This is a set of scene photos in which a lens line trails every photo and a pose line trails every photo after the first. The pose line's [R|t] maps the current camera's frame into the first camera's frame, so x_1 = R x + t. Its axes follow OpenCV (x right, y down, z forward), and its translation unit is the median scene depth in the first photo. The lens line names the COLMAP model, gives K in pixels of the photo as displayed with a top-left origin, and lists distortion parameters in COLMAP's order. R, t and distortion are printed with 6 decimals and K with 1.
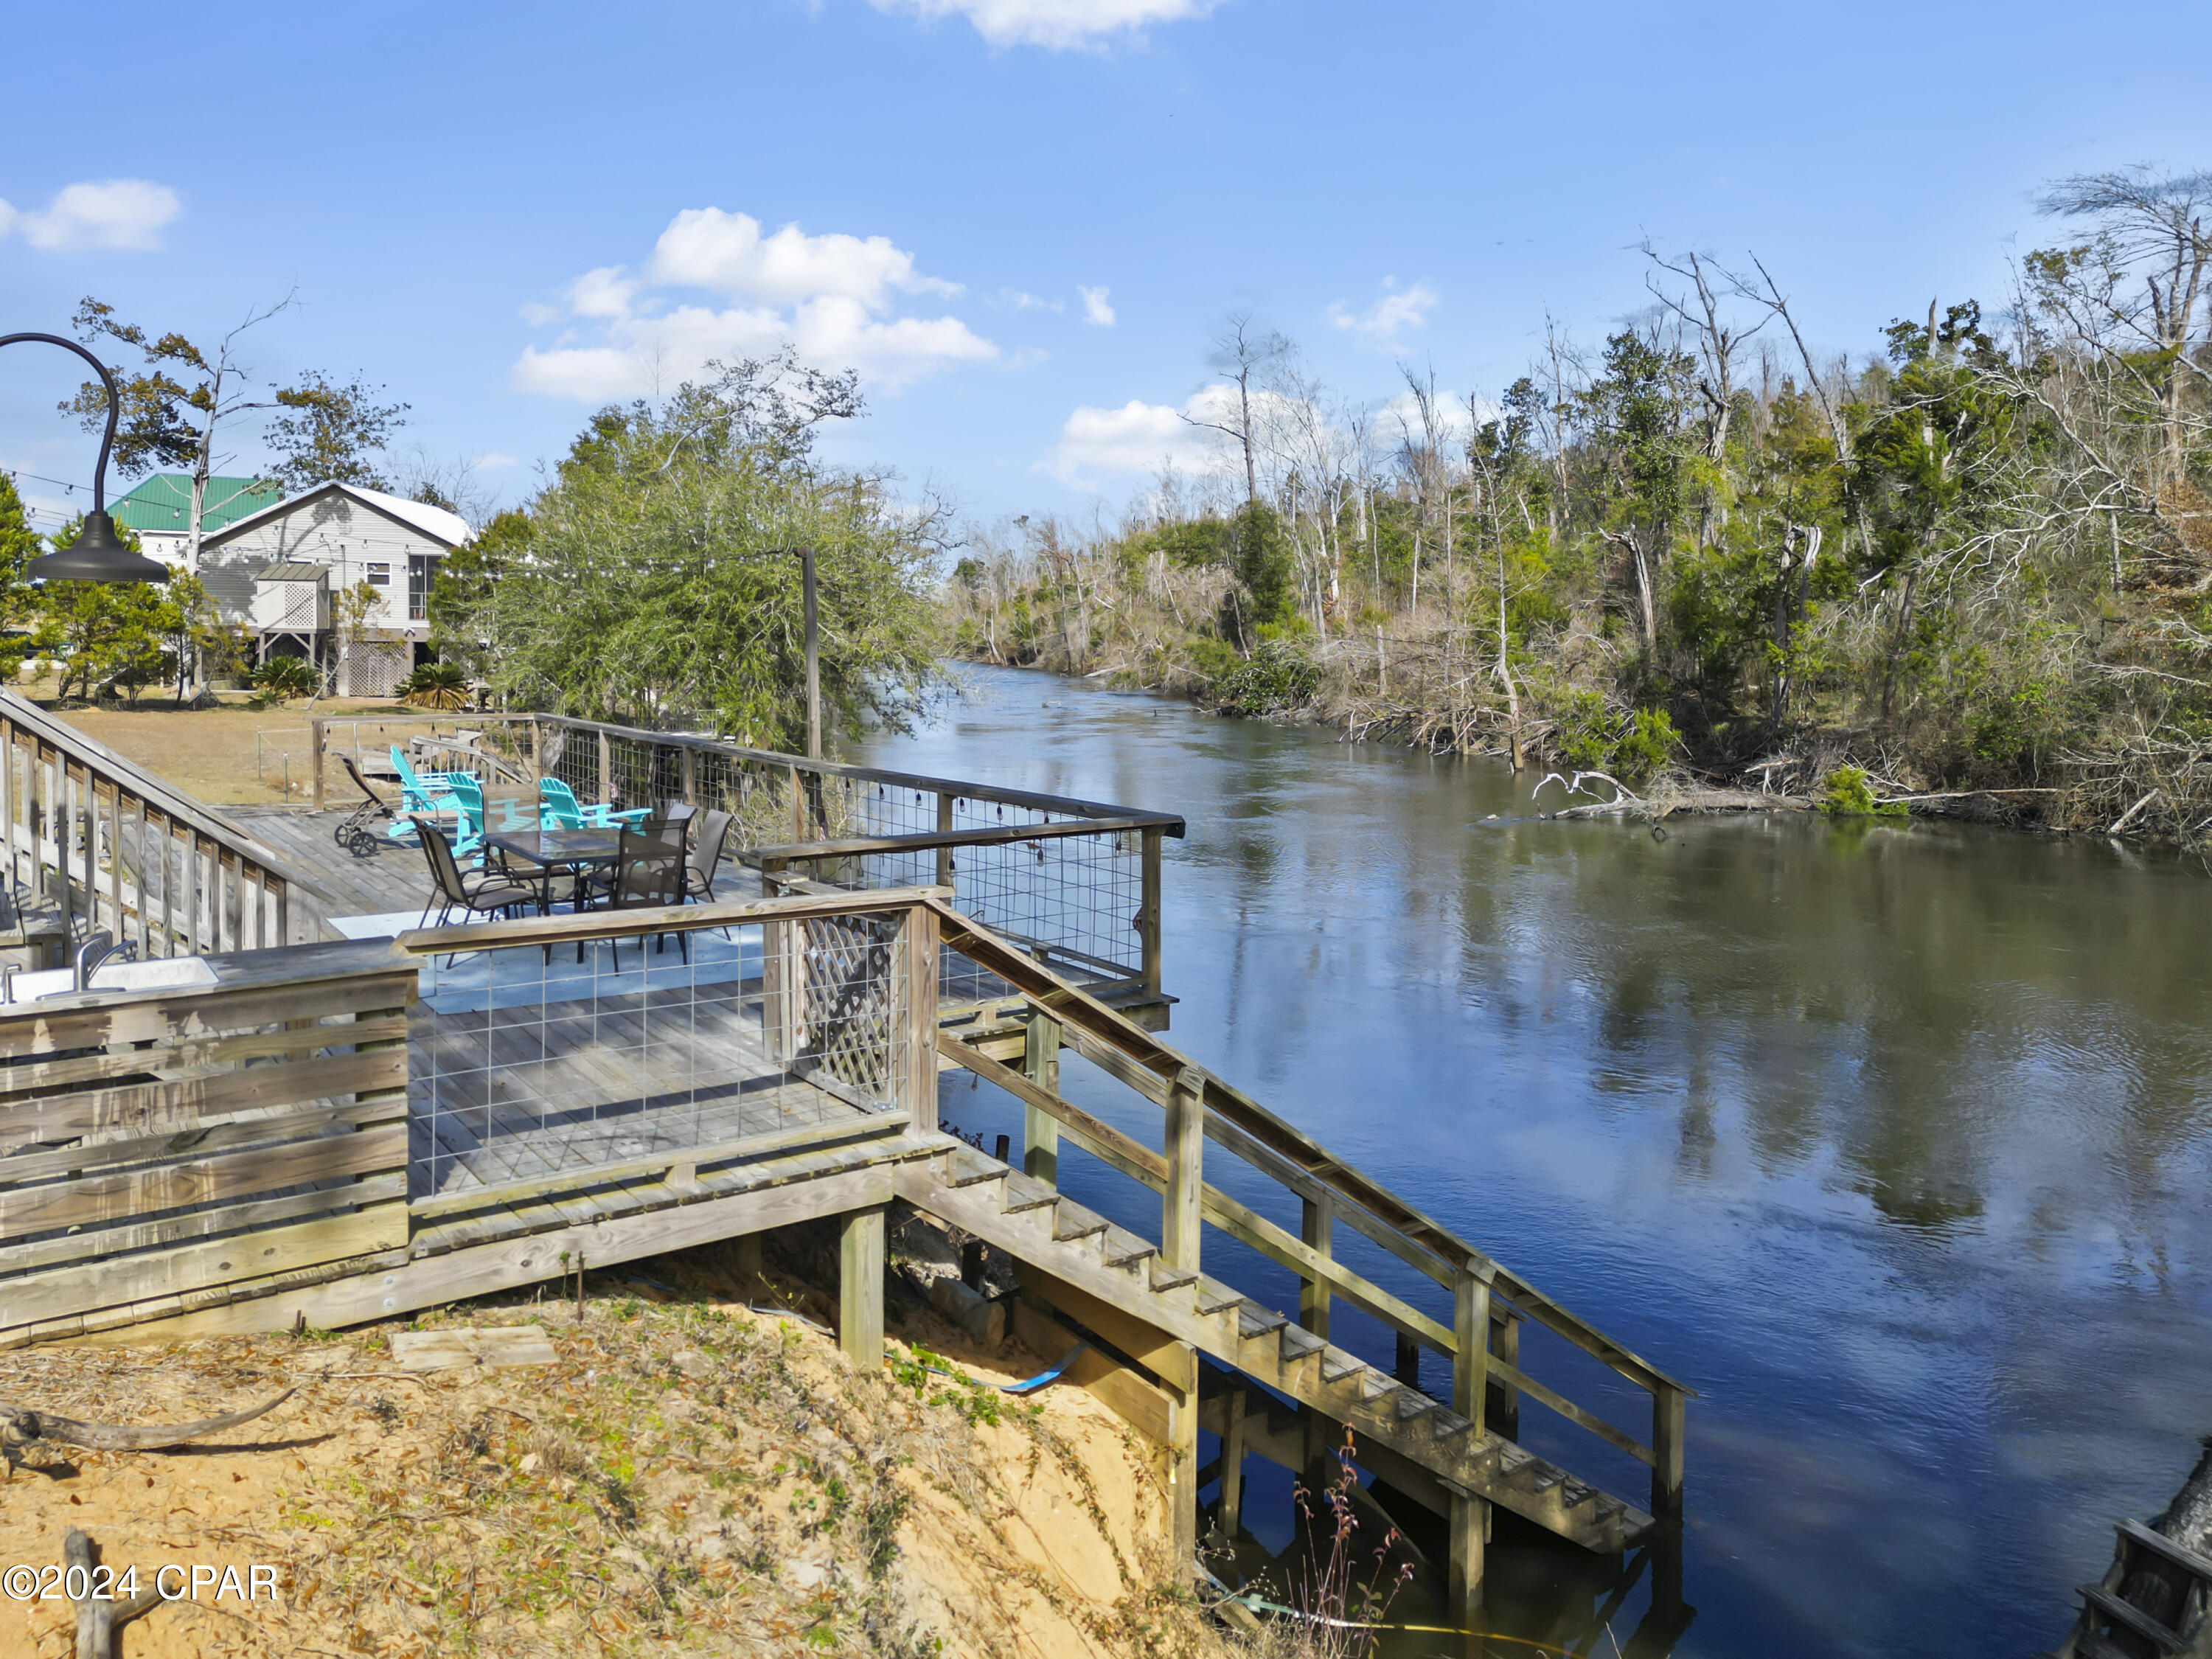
lens RADIAL K [[1593.9, 0, 1114.2], [0, 1593.9, 838.3], [0, 0, 1]] dist [0.085728, -0.056162]
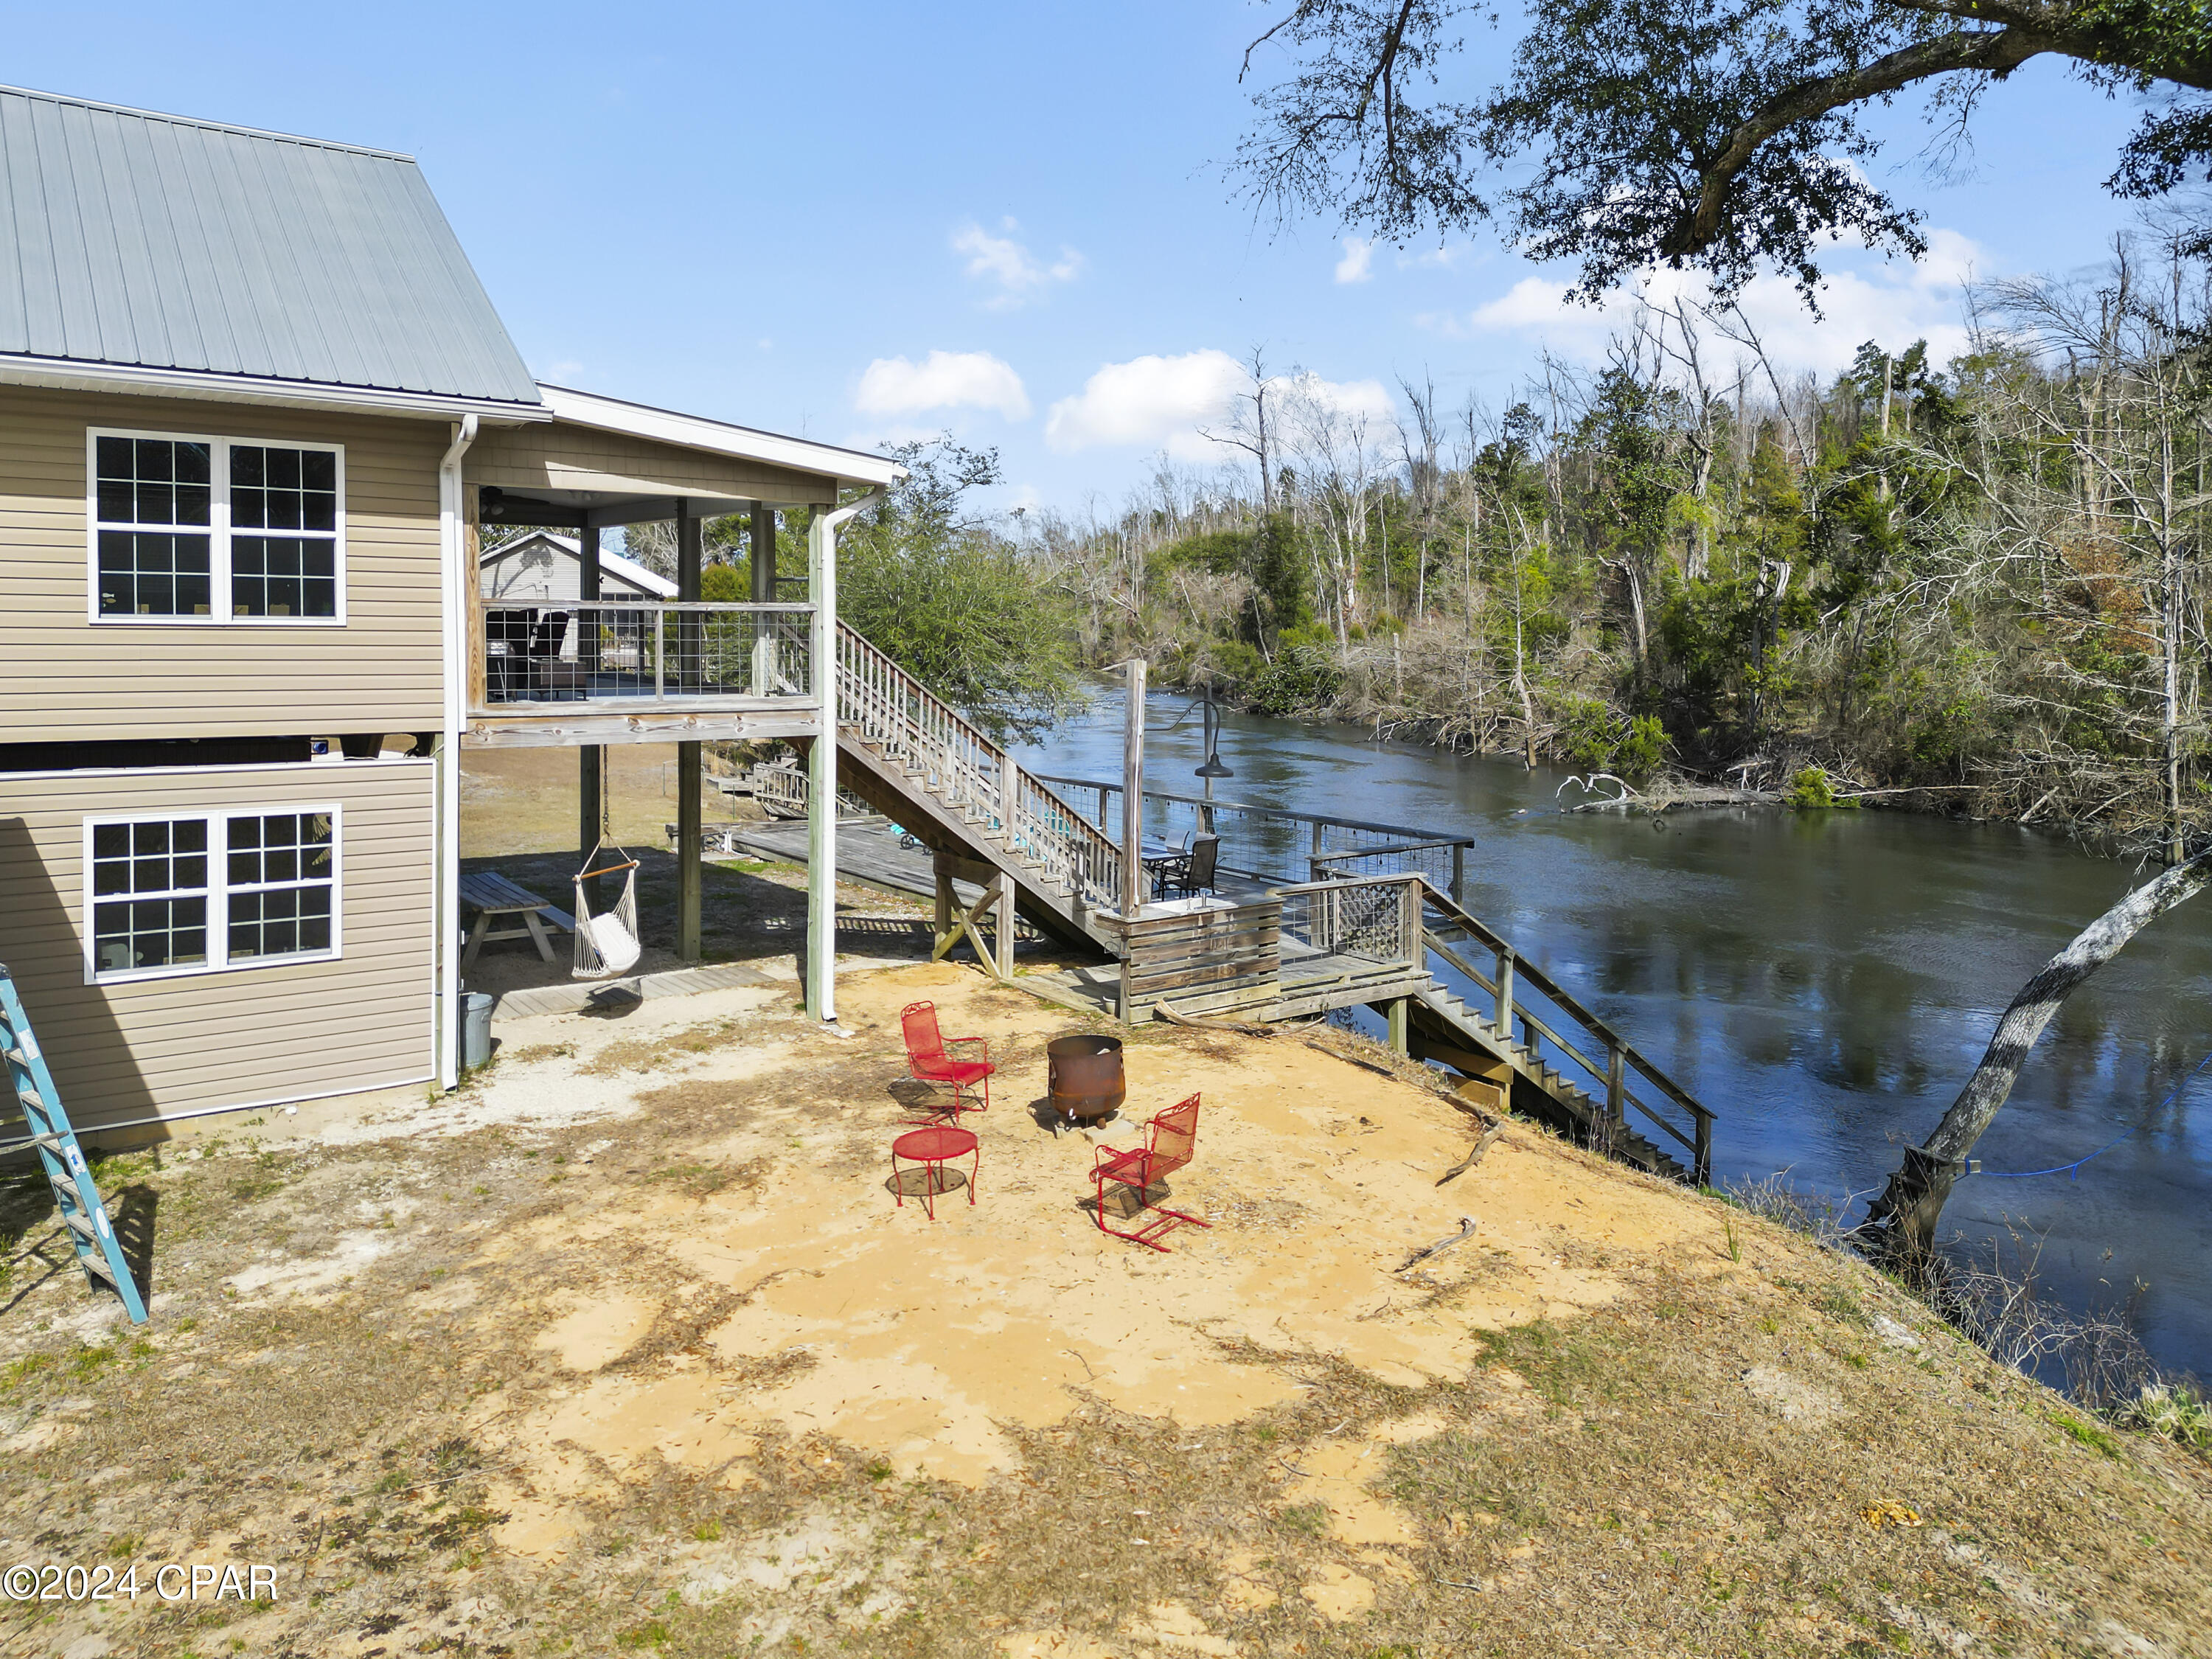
lens RADIAL K [[1537.1, 0, 1108.3], [0, 1537.1, 845.8], [0, 0, 1]] dist [0.063769, -0.051731]
pose [[0.999983, -0.004746, -0.003349, -0.059644], [0.004797, 0.999870, 0.015380, -0.005146], [0.003276, -0.015396, 0.999876, -0.142647]]
